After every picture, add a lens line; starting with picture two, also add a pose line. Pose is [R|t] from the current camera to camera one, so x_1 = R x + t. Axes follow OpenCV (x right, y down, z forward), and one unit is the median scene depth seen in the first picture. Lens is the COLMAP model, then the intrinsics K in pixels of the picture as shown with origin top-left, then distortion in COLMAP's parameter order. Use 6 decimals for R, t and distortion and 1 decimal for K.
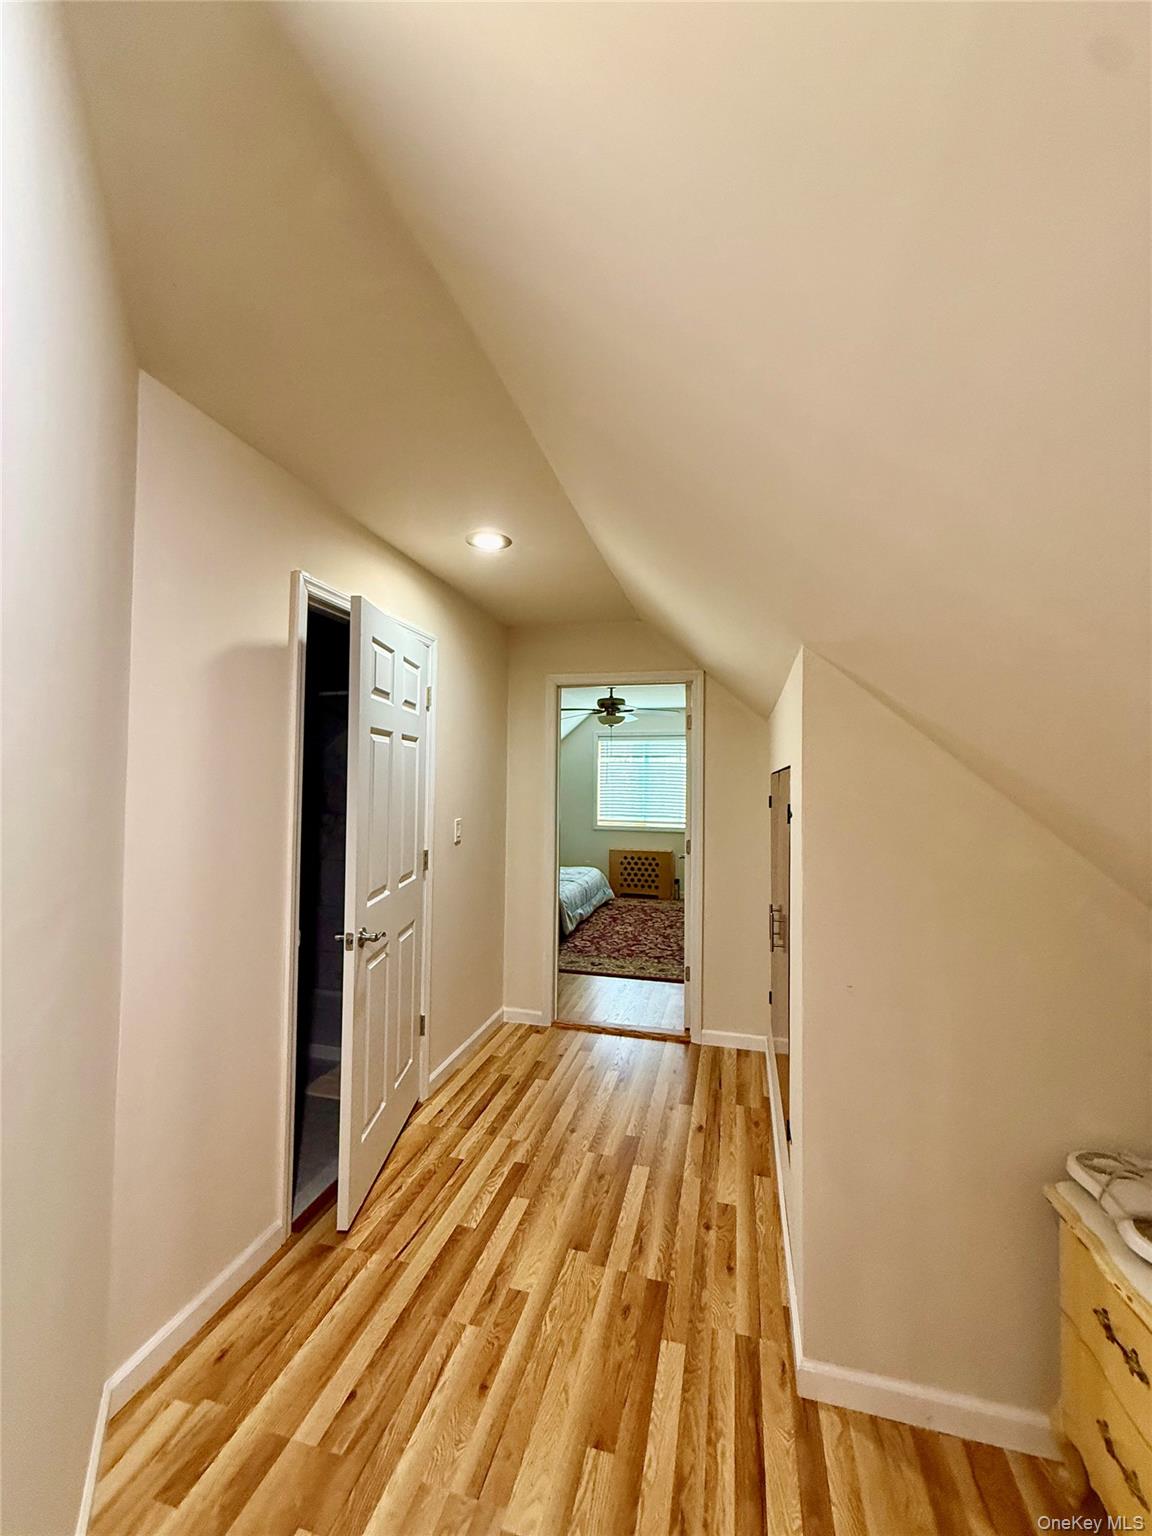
lens RADIAL K [[617.6, 0, 570.9], [0, 617.6, 764.5], [0, 0, 1]] dist [0.000395, -0.000396]
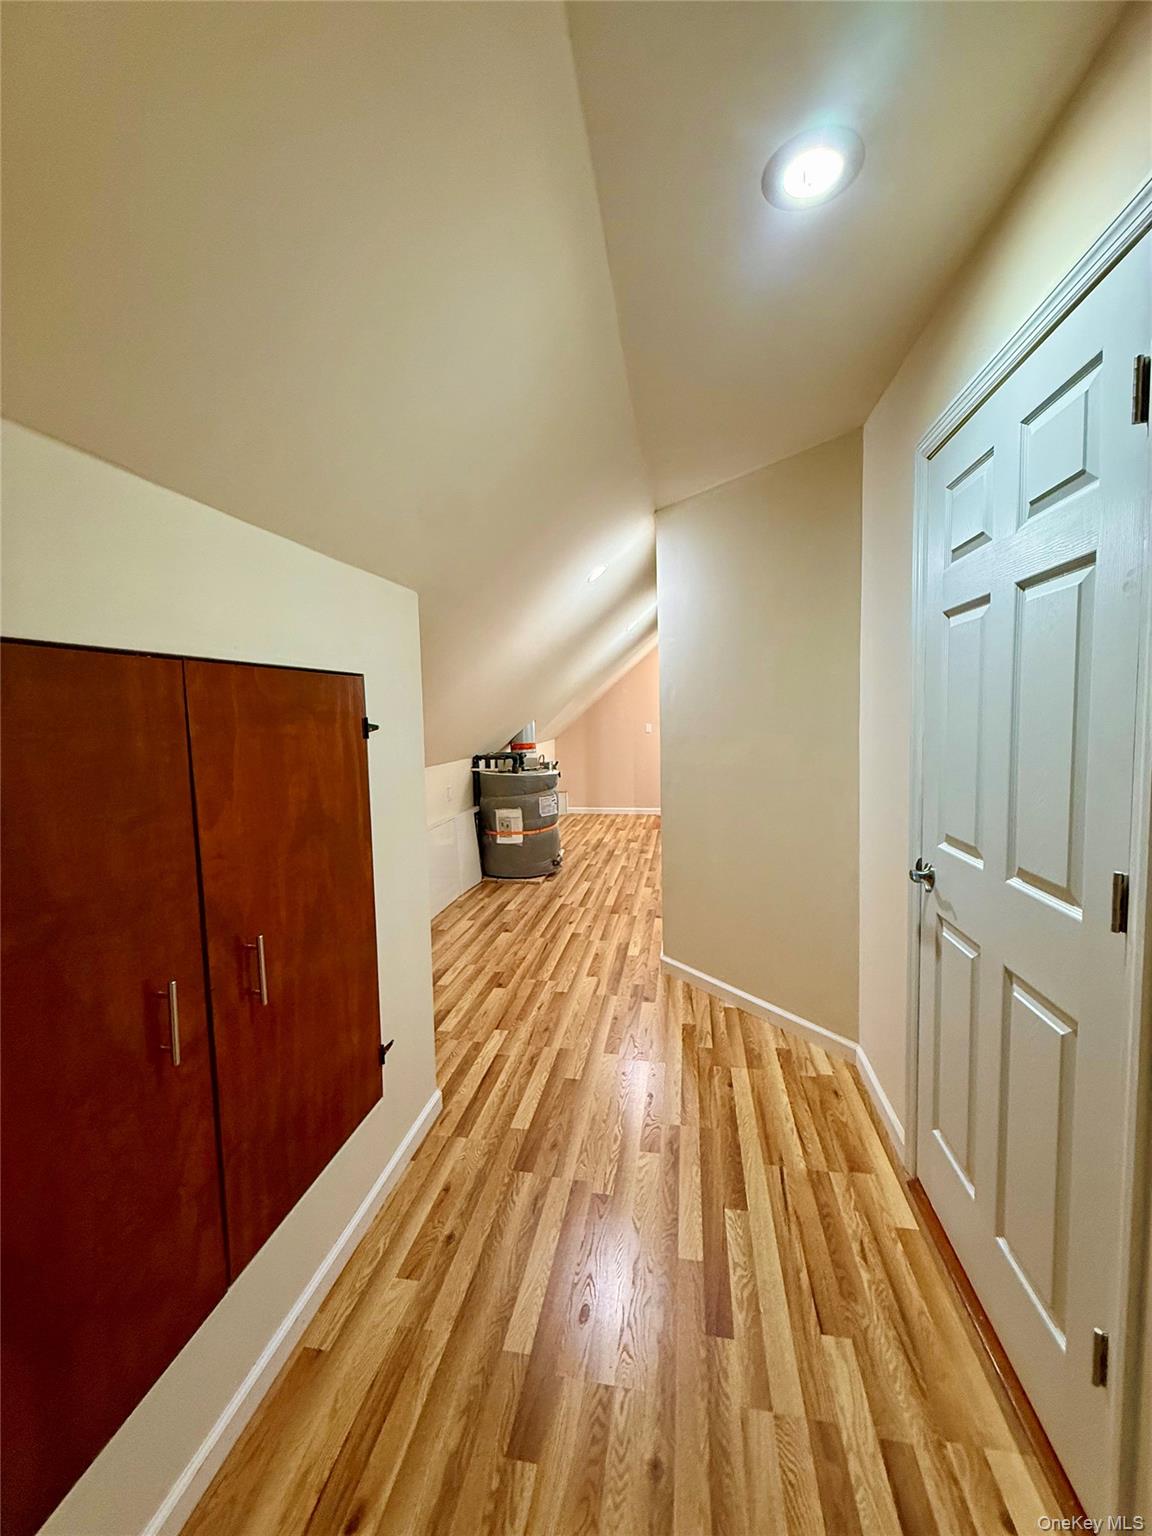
lens RADIAL K [[617.6, 0, 580.2], [0, 617.6, 766.0], [0, 0, 1]] dist [0.000395, -0.000396]
pose [[-0.995764, 0.016484, -0.090454, 0.124034], [0.011482, 0.998390, 0.055542, 0.091143], [0.091224, 0.054269, -0.994351, 1.969024]]
